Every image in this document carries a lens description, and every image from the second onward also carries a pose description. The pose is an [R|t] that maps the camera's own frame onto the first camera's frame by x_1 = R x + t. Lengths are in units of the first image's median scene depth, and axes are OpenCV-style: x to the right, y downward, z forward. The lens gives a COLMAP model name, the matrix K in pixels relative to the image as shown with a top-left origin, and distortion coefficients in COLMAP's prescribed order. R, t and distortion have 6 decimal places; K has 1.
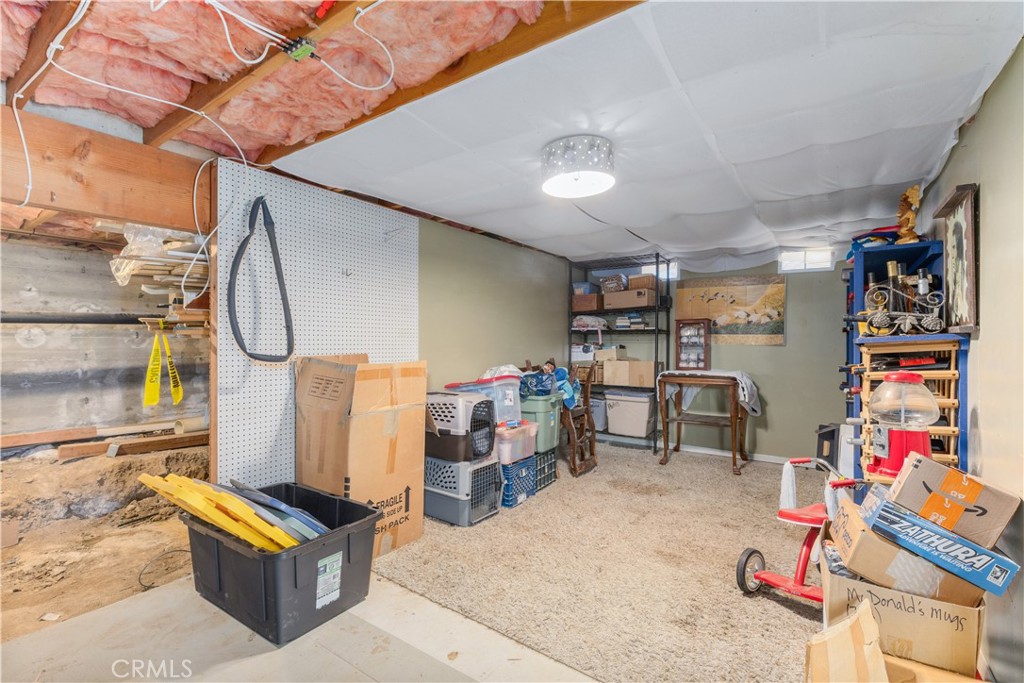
lens RADIAL K [[465.0, 0, 513.1], [0, 465.0, 342.2], [0, 0, 1]] dist [0.003078, 0.000884]
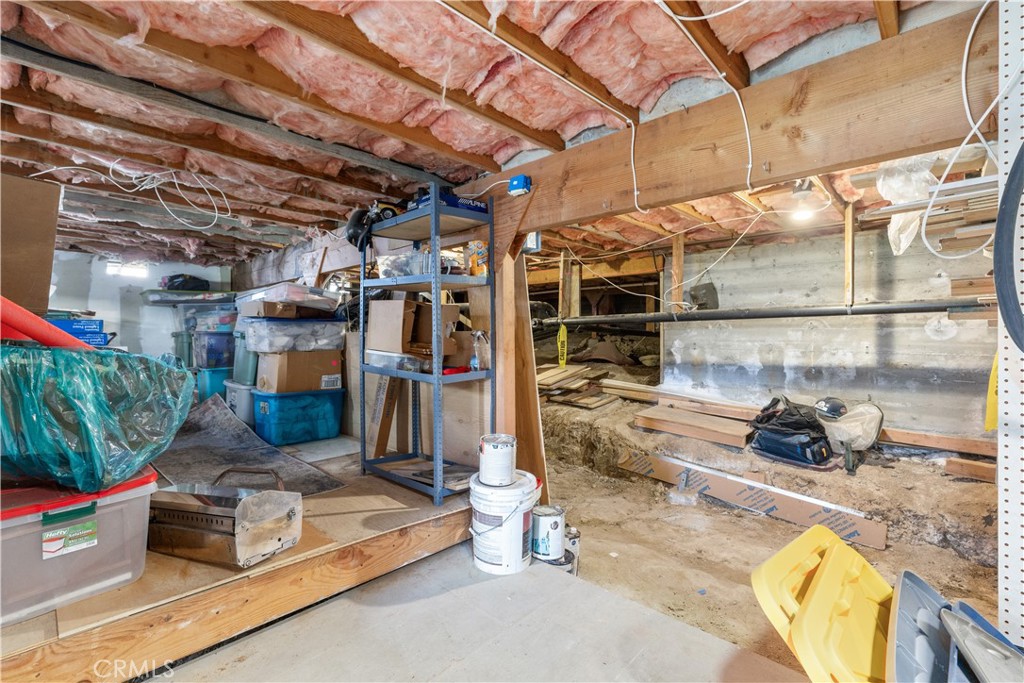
lens RADIAL K [[465.0, 0, 511.6], [0, 465.0, 333.6], [0, 0, 1]] dist [0.003078, 0.000884]
pose [[-0.140053, 0.004018, -0.990136, -0.028513], [-0.002378, 0.999988, 0.004394, -0.002594], [0.990141, 0.002970, -0.140041, 0.313627]]
